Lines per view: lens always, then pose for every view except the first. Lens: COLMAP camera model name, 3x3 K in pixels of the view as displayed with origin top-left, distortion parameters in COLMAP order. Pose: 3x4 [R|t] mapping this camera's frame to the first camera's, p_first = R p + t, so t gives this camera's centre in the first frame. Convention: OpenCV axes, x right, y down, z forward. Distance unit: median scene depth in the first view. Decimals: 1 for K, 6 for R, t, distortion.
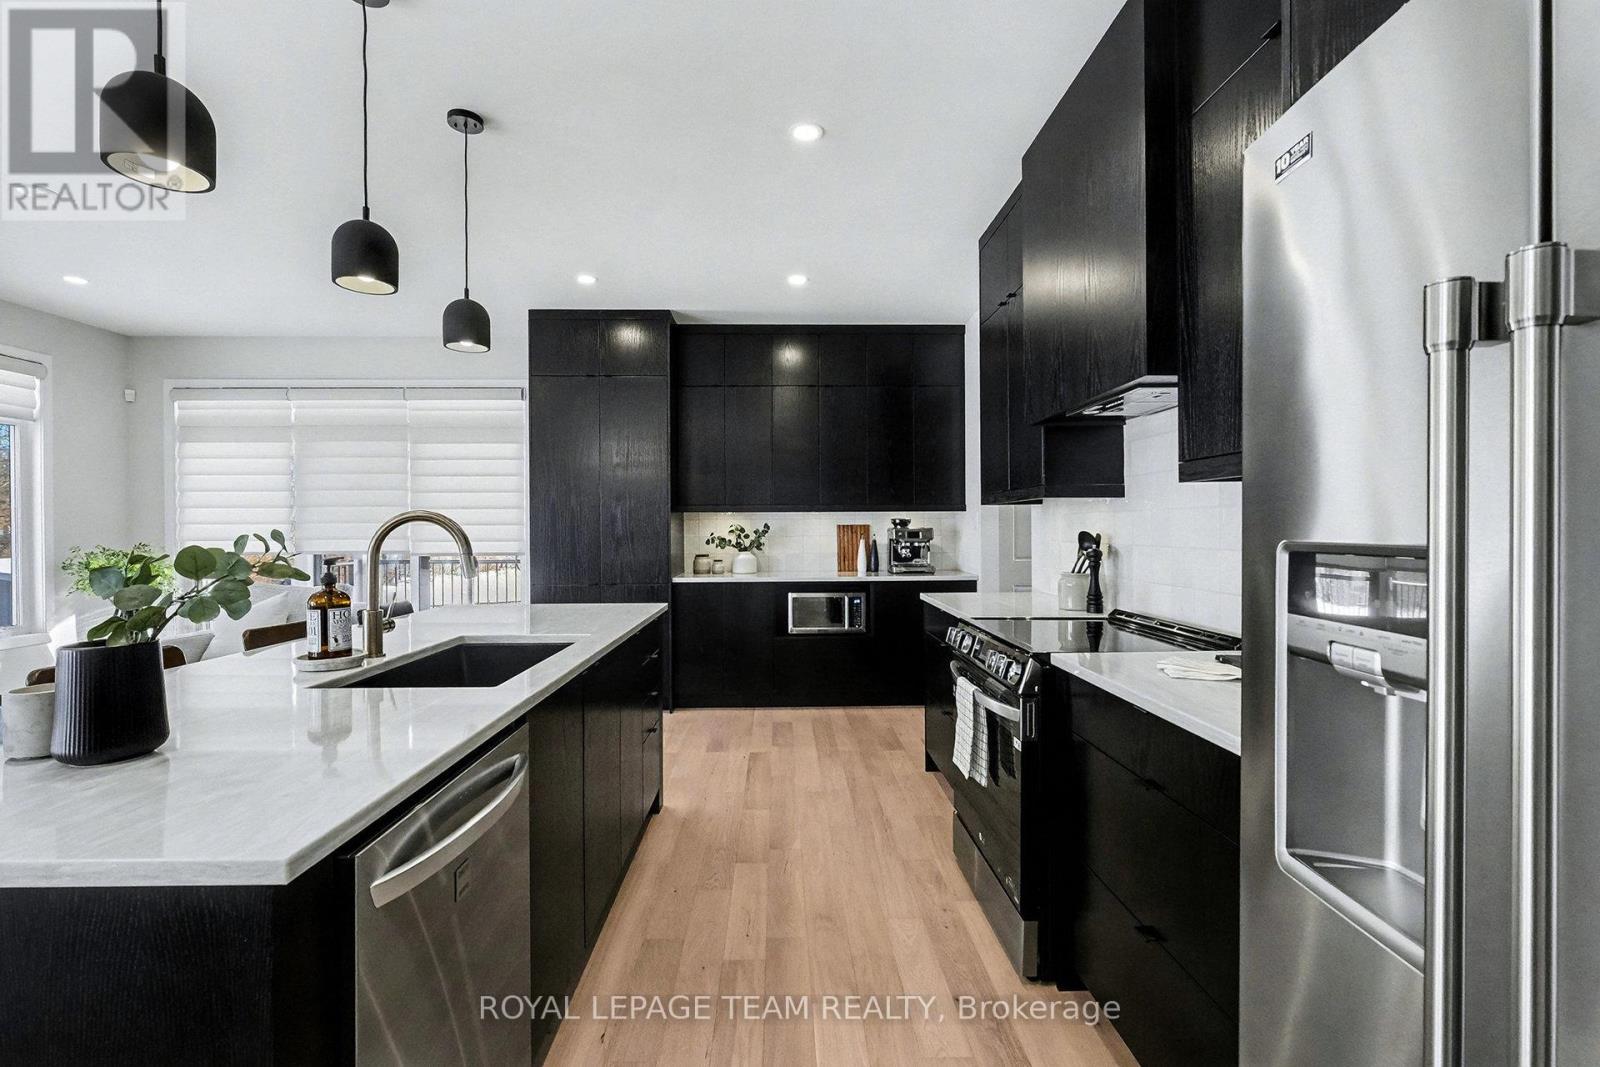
lens RADIAL K [[701.6, 0, 783.9], [0, 701.6, 535.1], [0, 0, 1]] dist [-0.000494, 0.000025]
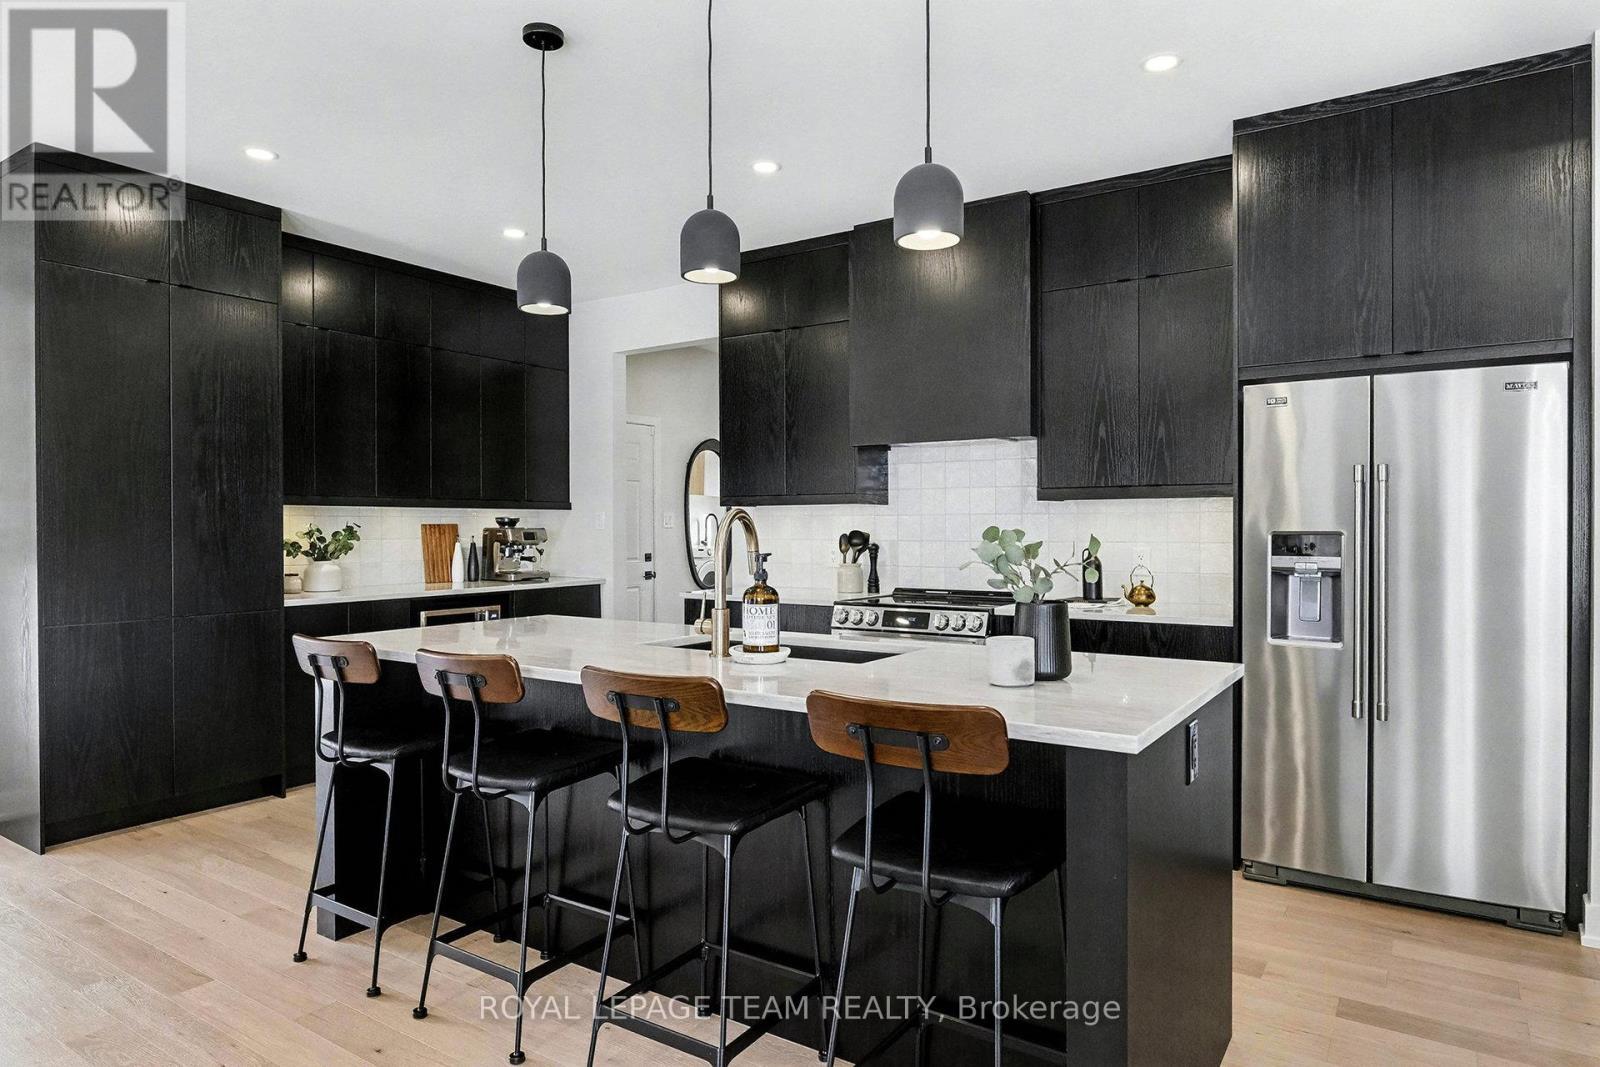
lens RADIAL K [[944.1, 0, 800.0], [0, 944.1, 533.5], [0, 0, 1]] dist [0.002157, 0.000649]
pose [[0.562775, -0.003837, 0.826601, -0.580236], [0.009085, 0.999958, -0.001544, 0.001375], [-0.826560, 0.008379, 0.562786, 0.058736]]
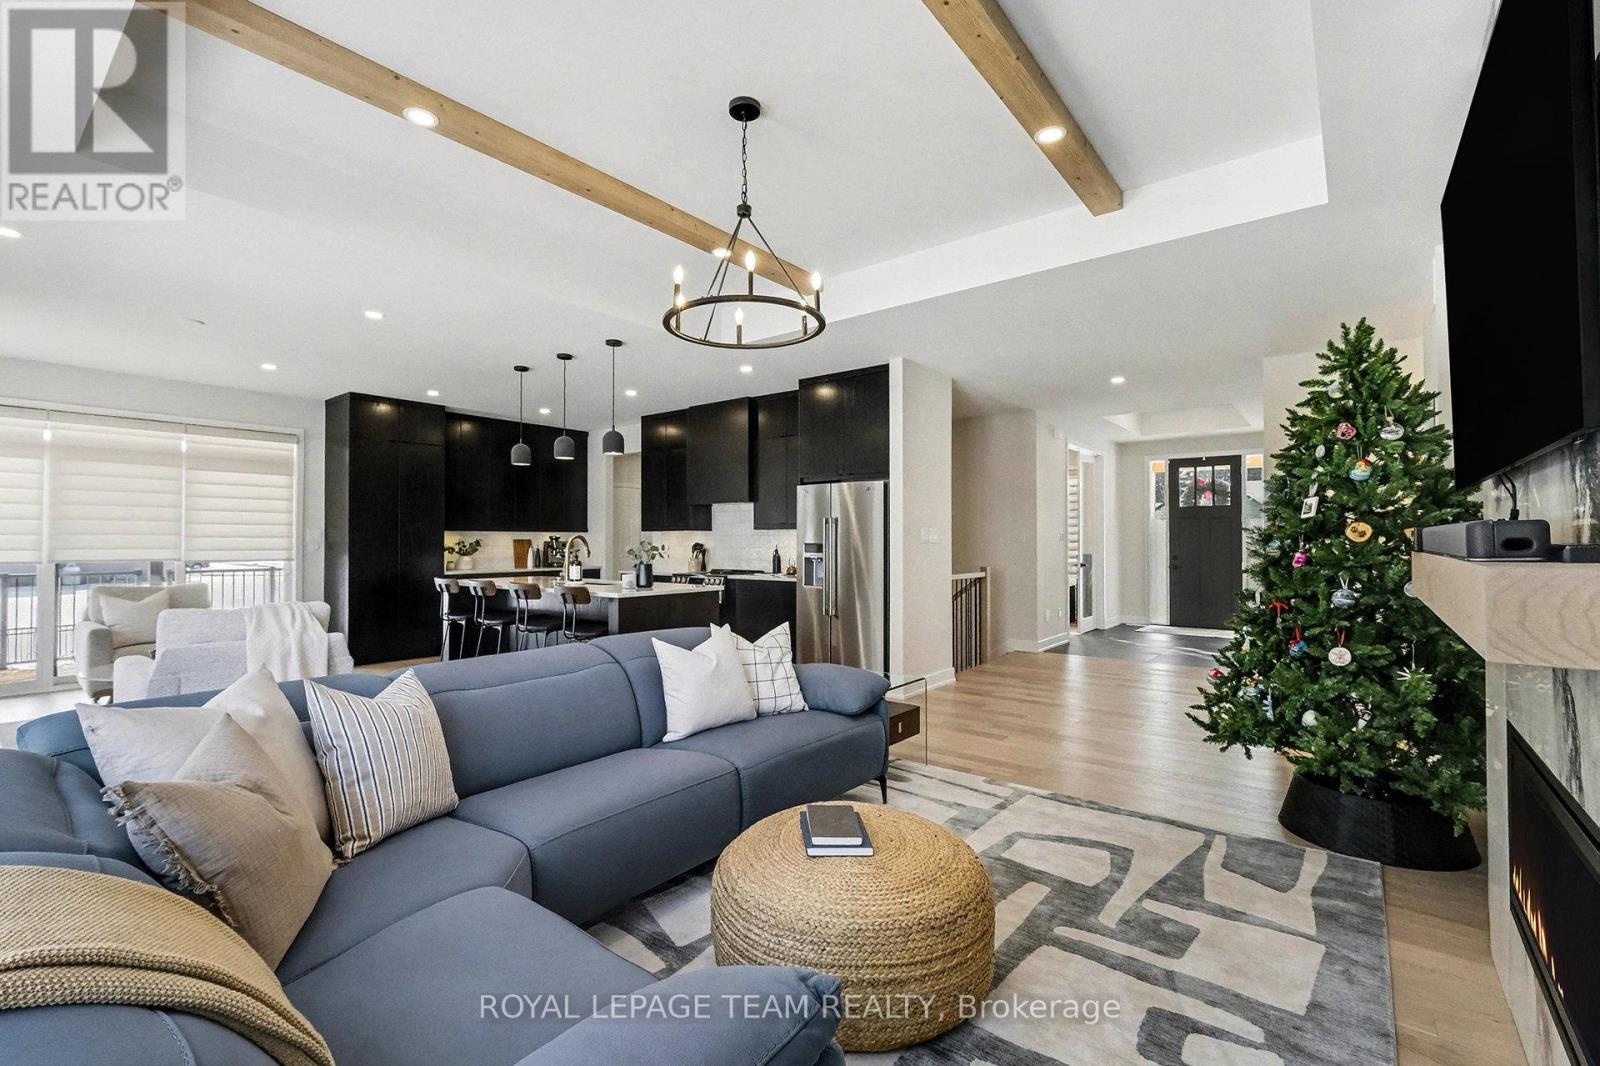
lens RADIAL K [[701.6, 0, 783.9], [0, 701.6, 534.6], [0, 0, 1]] dist [-0.000494, 0.000025]
pose [[0.645611, 0.011384, 0.763582, -0.807537], [0.005687, 0.999789, -0.019714, 0.010925], [-0.763645, 0.017071, 0.645410, -0.580724]]
